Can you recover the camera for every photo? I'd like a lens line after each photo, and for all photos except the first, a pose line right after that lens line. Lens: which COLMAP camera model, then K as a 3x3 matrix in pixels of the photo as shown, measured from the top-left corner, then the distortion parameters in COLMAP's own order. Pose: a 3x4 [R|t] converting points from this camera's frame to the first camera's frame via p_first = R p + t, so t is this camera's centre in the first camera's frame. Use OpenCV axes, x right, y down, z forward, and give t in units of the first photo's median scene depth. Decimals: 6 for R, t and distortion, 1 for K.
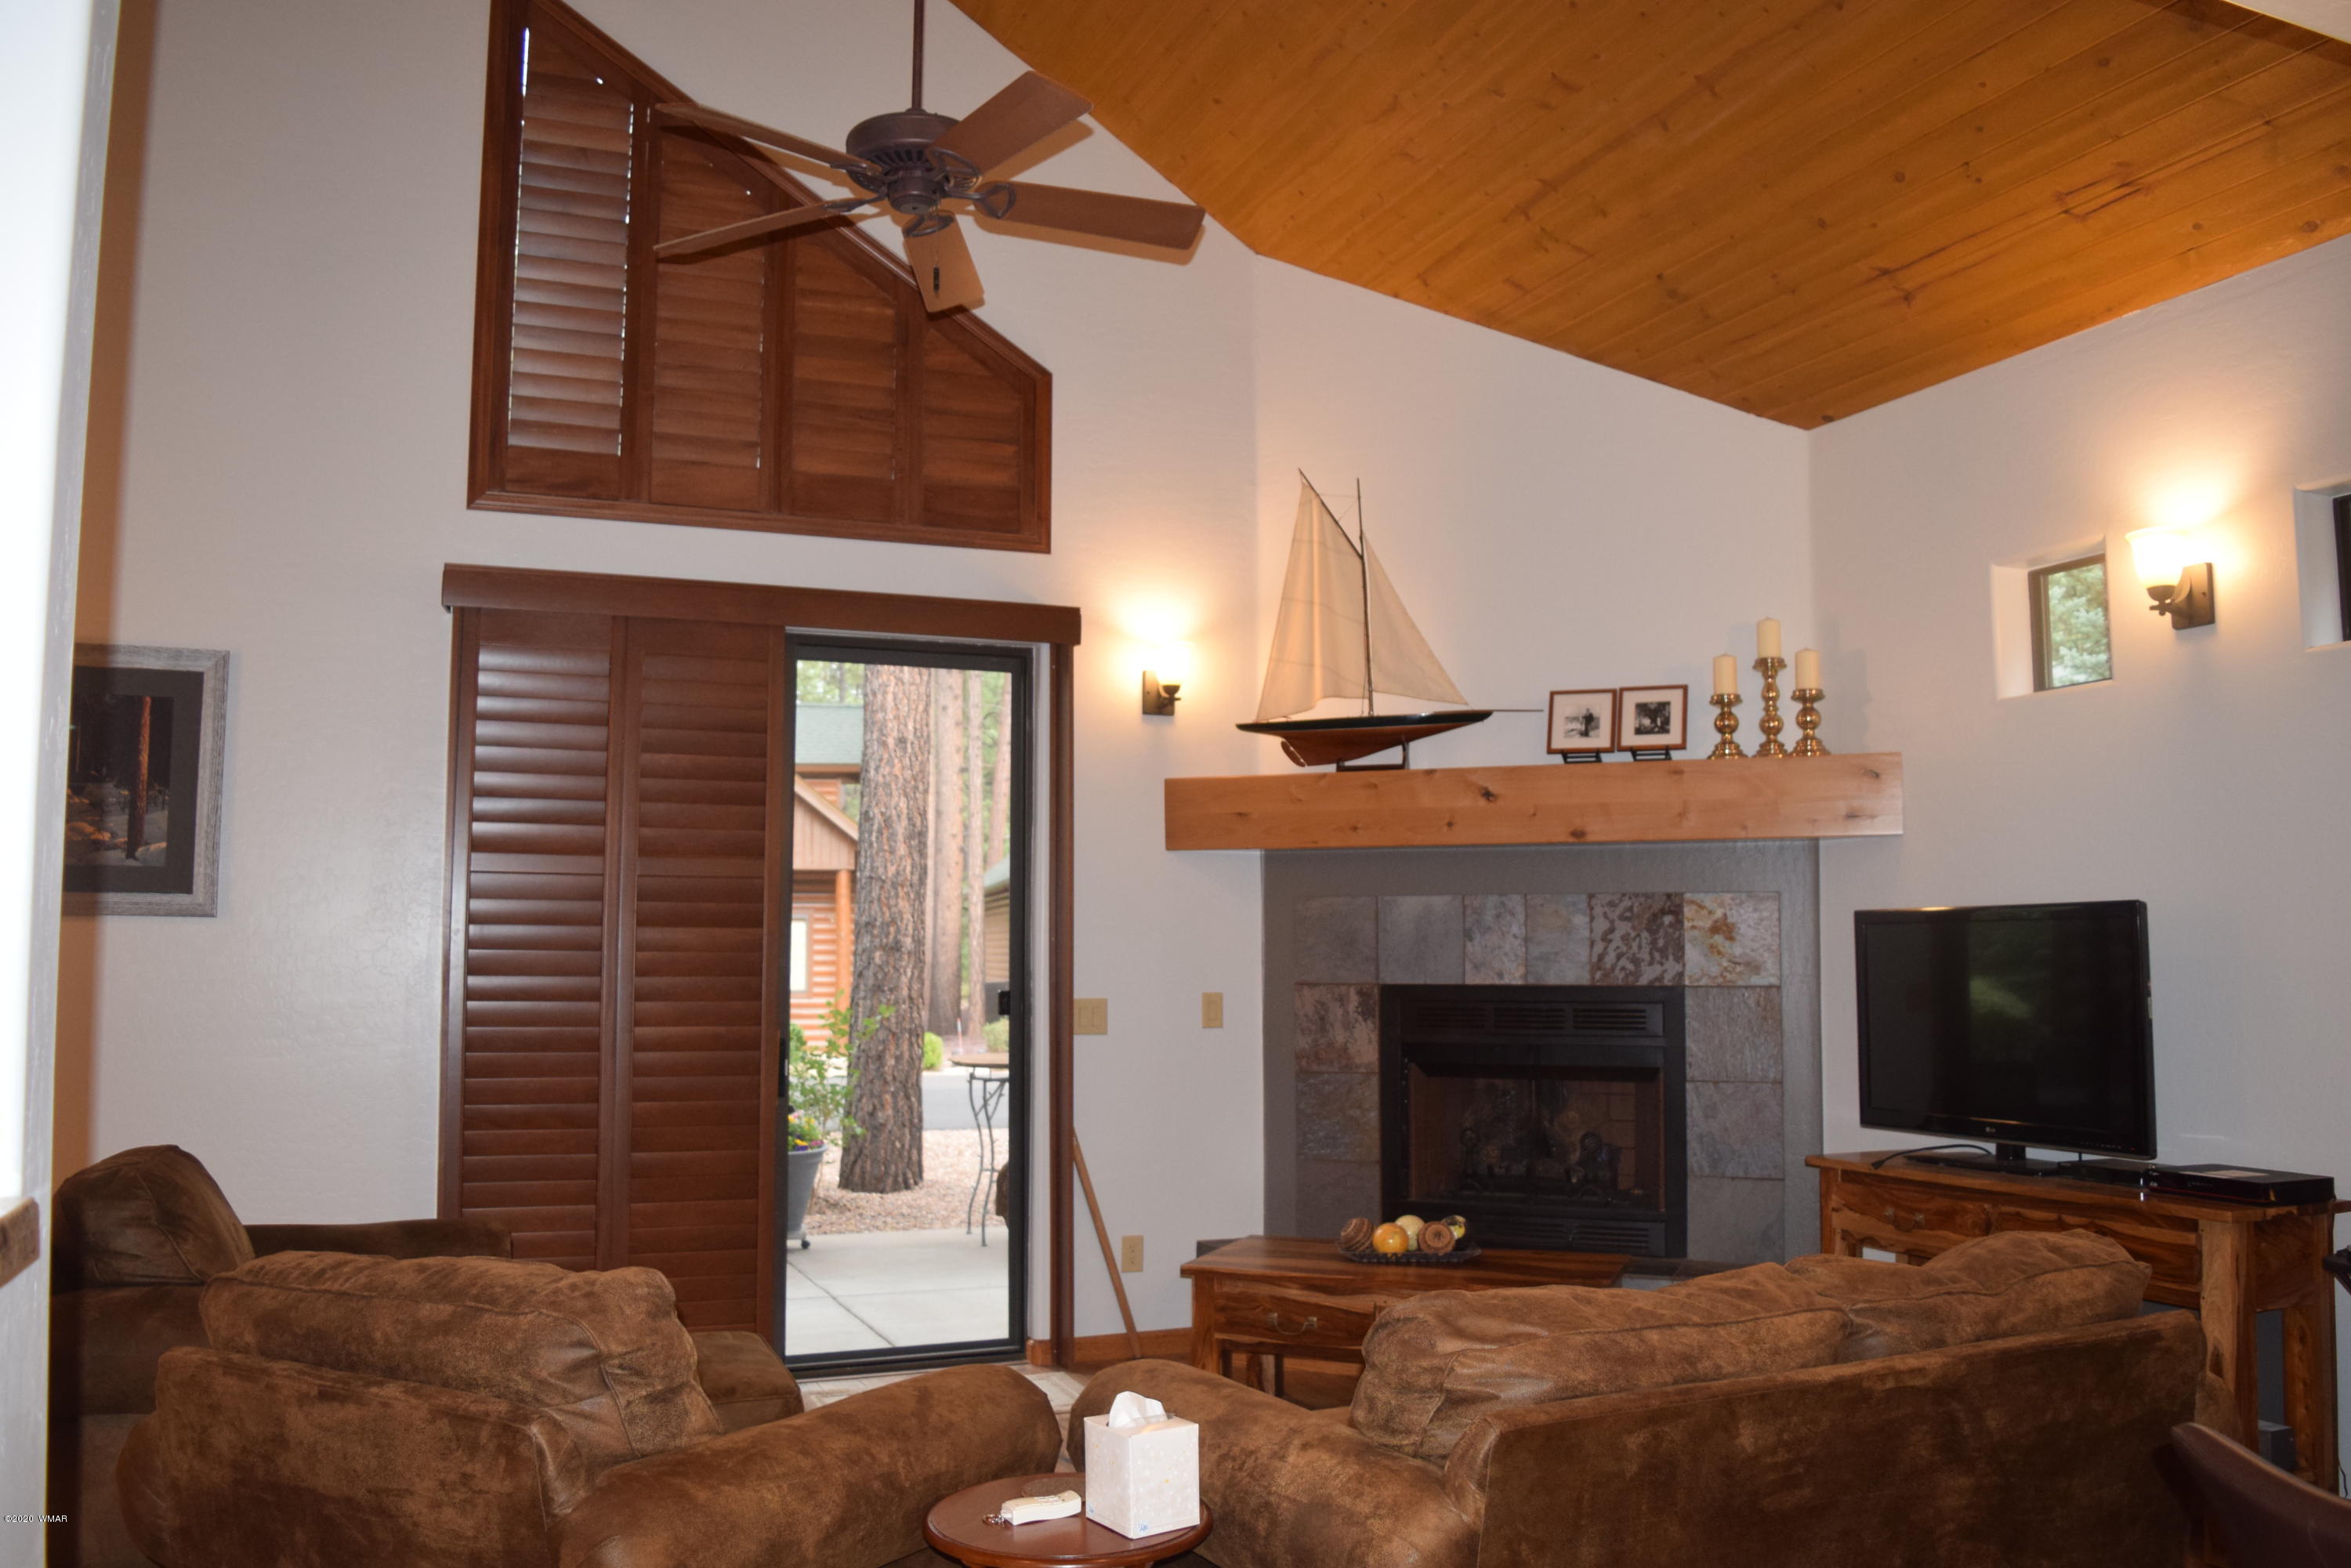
lens RADIAL K [[1862.1, 0, 1175.7], [0, 1862.1, 782.3], [0, 0, 1]] dist [-0.086259, -0.004780]
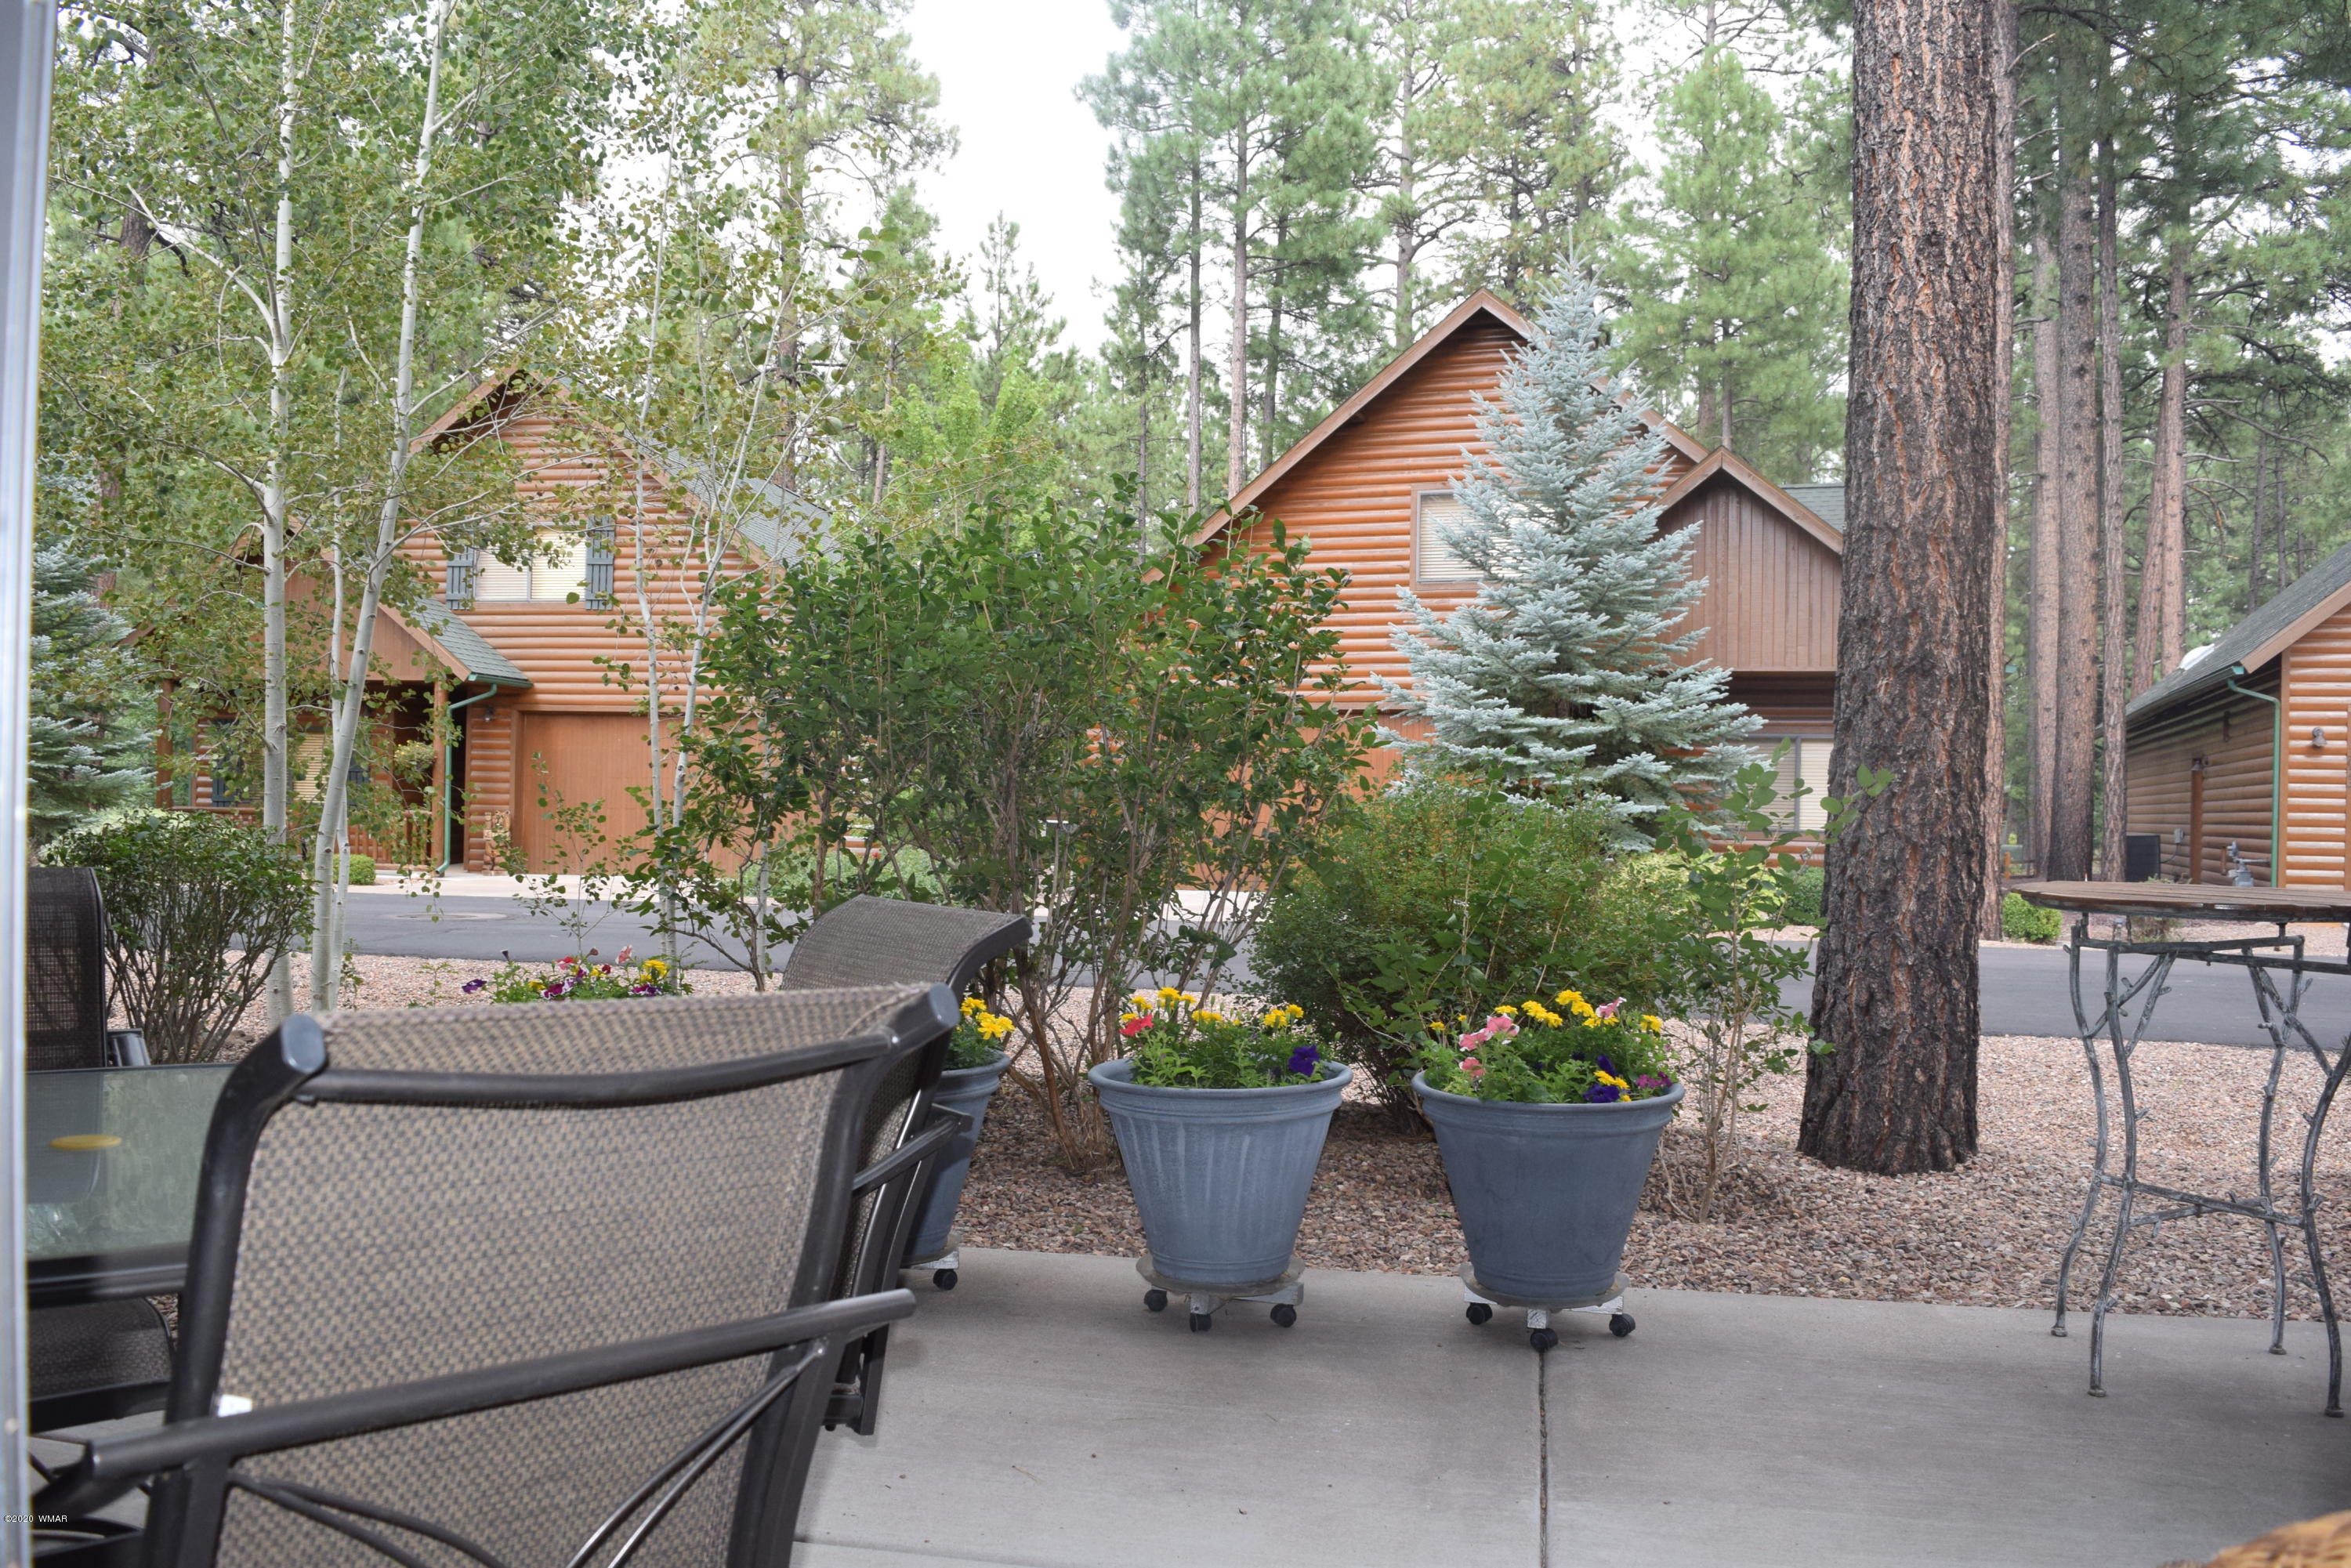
lens RADIAL K [[1862.1, 0, 1173.0], [0, 1862.1, 792.3], [0, 0, 1]] dist [-0.086259, -0.004780]
pose [[0.833159, 0.016463, -0.552789, -0.048985], [0.026745, 0.997188, 0.070008, 0.081903], [0.552387, -0.073112, 0.830375, 0.493353]]
